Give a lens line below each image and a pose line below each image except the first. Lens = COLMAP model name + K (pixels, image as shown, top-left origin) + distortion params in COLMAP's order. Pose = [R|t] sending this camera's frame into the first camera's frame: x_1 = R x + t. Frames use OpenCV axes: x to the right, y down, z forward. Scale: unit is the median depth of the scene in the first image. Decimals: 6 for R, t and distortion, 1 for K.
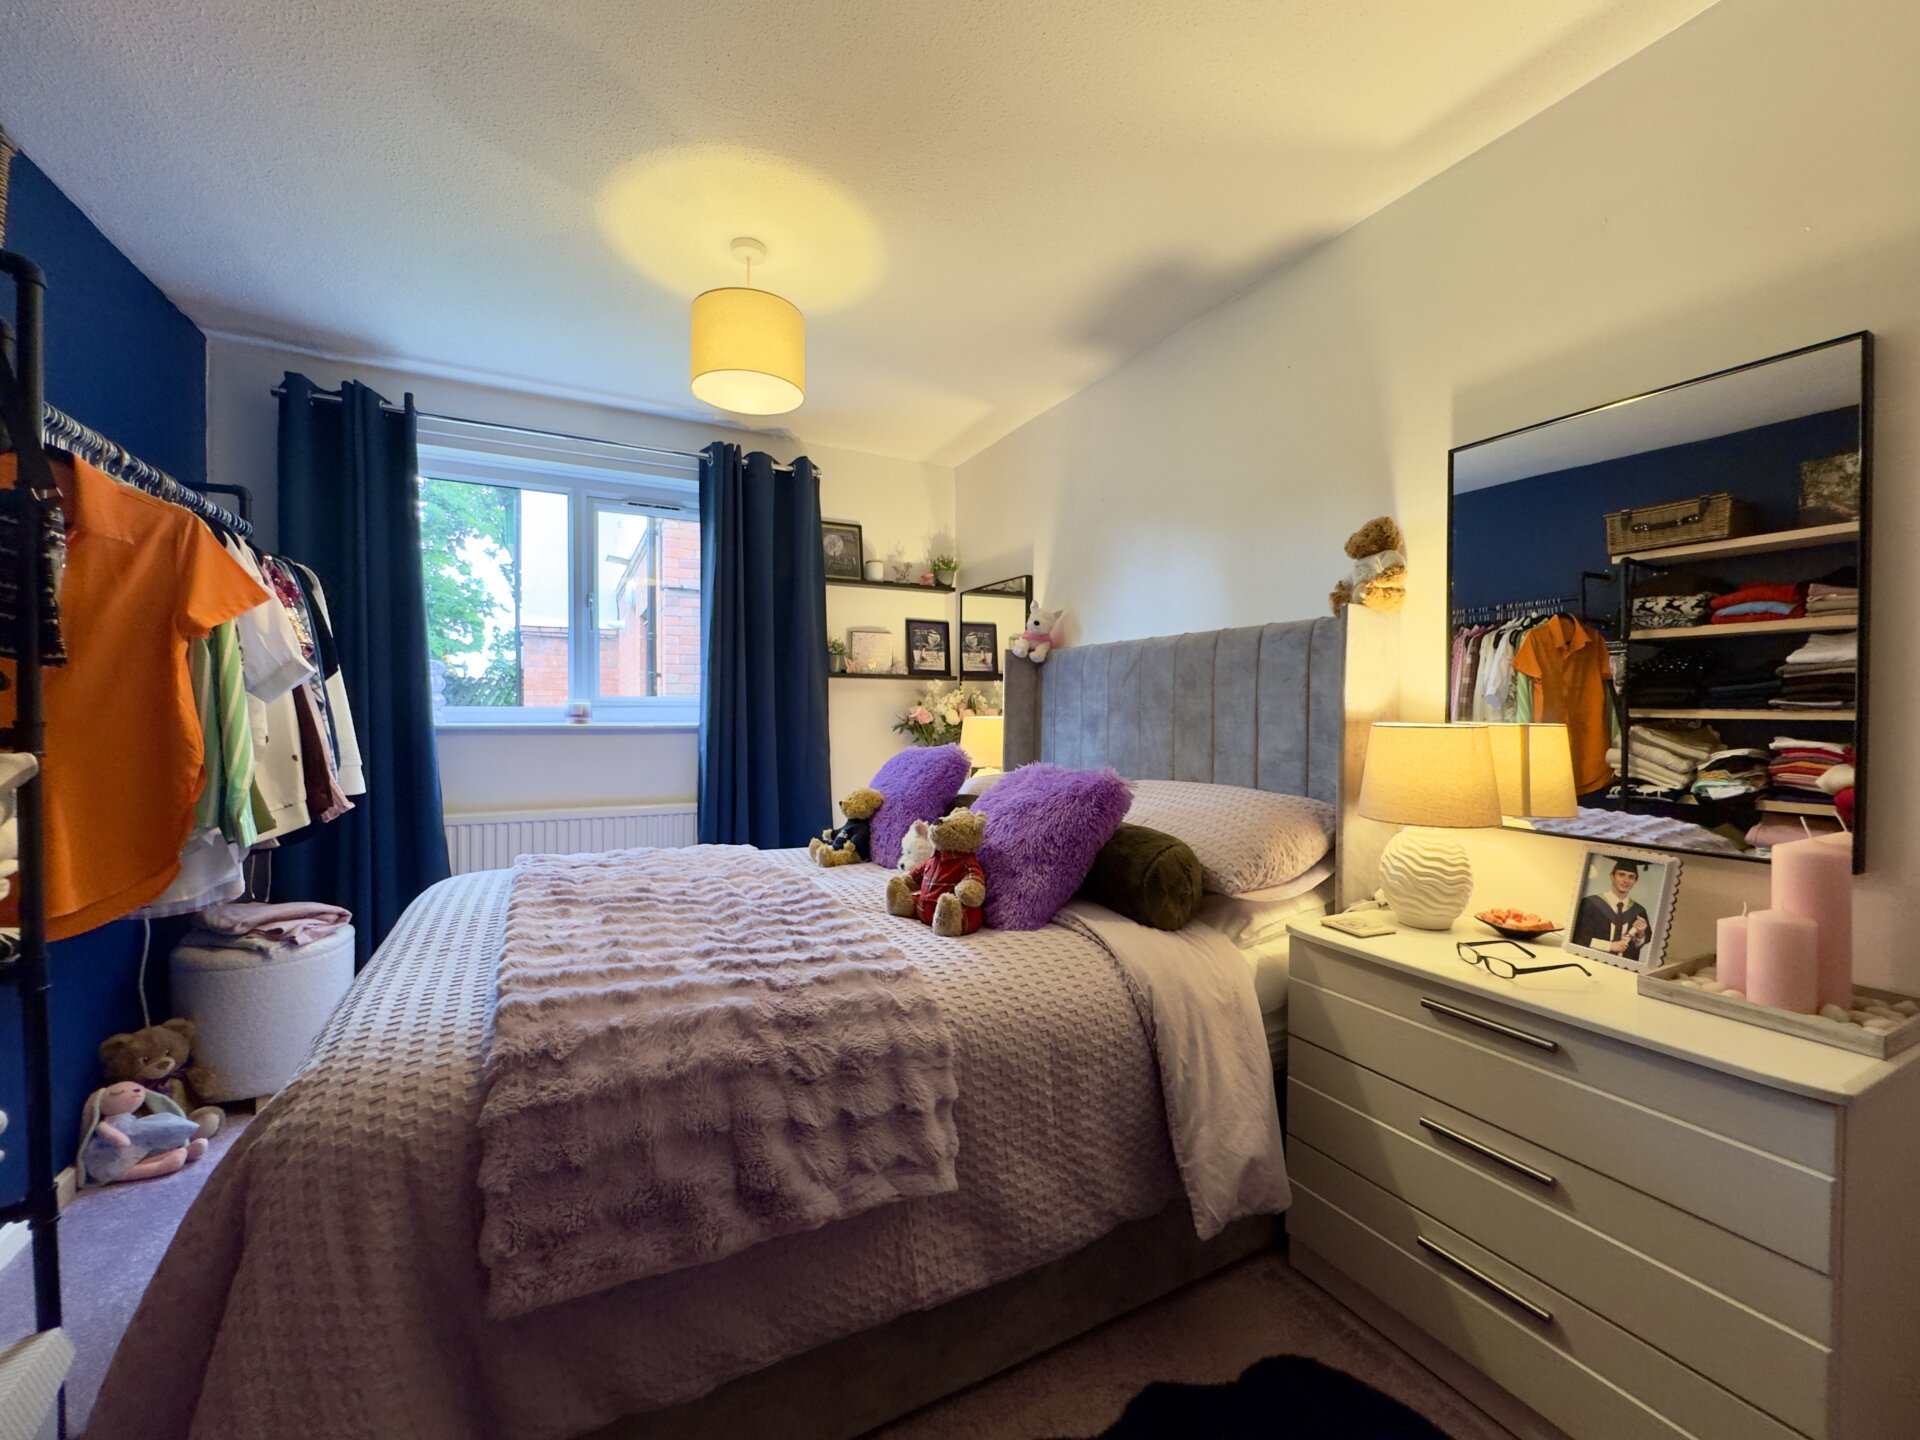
lens RADIAL K [[767.4, 0, 947.8], [0, 767.4, 727.0], [0, 0, 1]] dist [-0.003692, 0.000741]
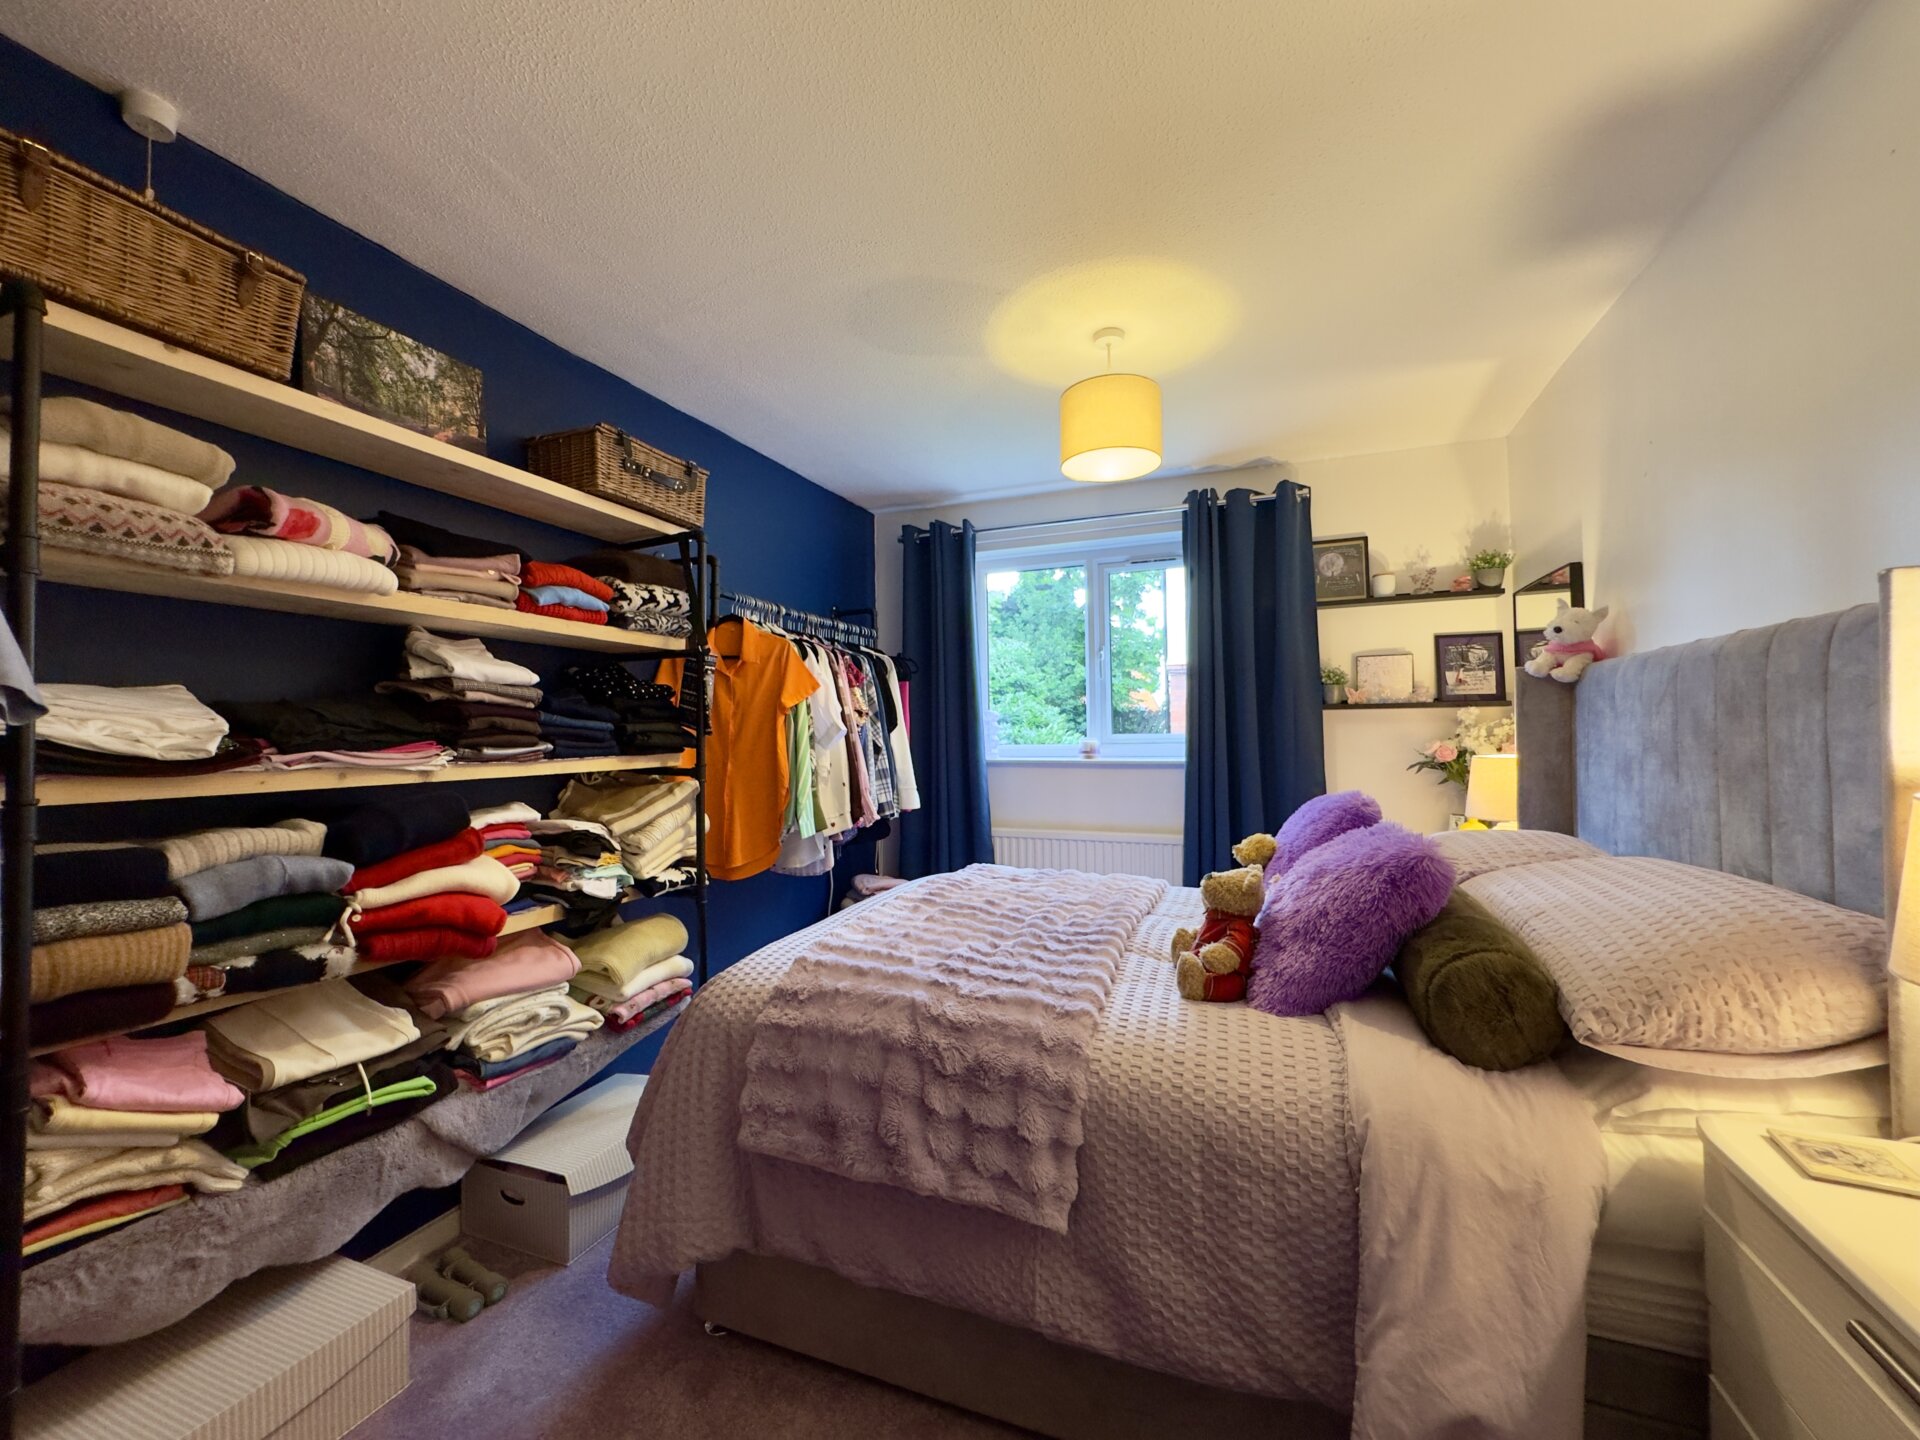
lens RADIAL K [[767.4, 0, 957.9], [0, 767.4, 726.7], [0, 0, 1]] dist [-0.003692, 0.000741]
pose [[0.658066, -0.021270, -0.752660, 0.507238], [-0.002529, 0.999533, -0.030458, -0.031869], [0.752956, 0.021947, 0.657705, 0.144650]]
